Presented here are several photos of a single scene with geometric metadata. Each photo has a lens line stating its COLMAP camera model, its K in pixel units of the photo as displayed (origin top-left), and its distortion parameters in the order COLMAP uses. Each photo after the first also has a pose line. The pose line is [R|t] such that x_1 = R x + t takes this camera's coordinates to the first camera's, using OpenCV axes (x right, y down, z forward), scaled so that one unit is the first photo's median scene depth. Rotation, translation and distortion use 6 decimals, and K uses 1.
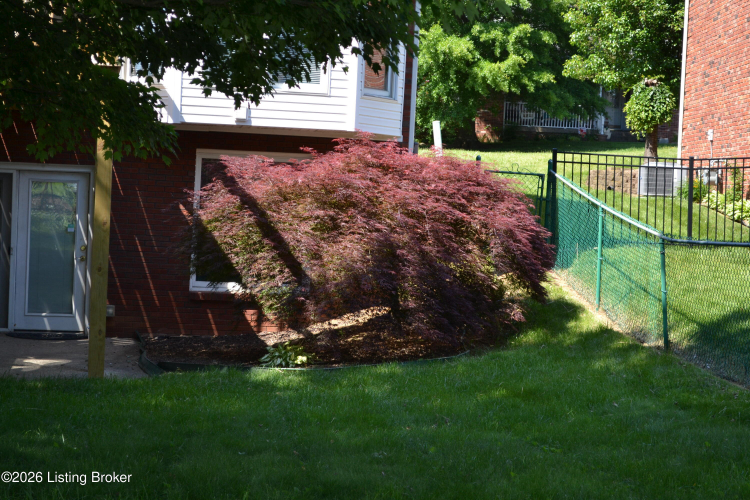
lens RADIAL K [[1604.4, 0, 375.0], [0, 1604.4, 250.0], [0, 0, 1]] dist [0.082473, 0.169547]
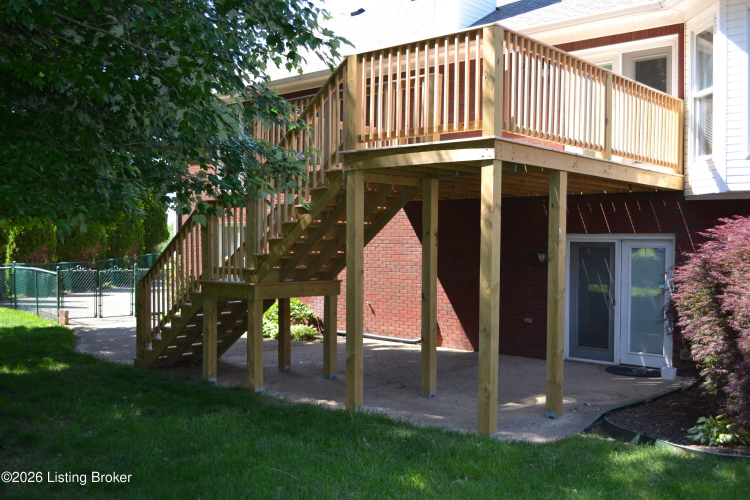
lens RADIAL K [[767.2, 0, 375.3], [0, 767.2, 262.9], [0, 0, 1]] dist [-0.051073, -0.008569]
pose [[0.620681, -0.017338, -0.783871, 0.138718], [-0.003863, 0.999676, -0.025169, -0.015575], [0.784054, 0.018650, 0.620413, 0.482693]]
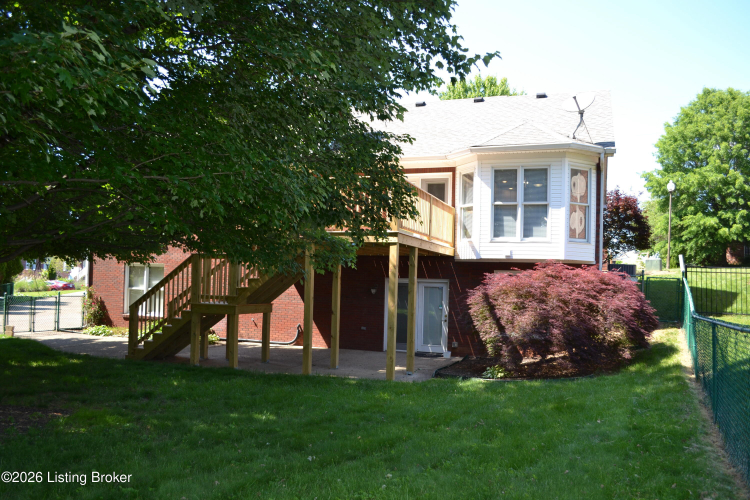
lens RADIAL K [[601.6, 0, 377.6], [0, 601.6, 263.8], [0, 0, 1]] dist [-0.087963, 0.020796]
pose [[0.868748, -0.033927, -0.494090, 0.158239], [-0.005339, 0.996951, -0.077844, -0.008375], [0.495225, 0.070265, 0.865919, 0.232137]]
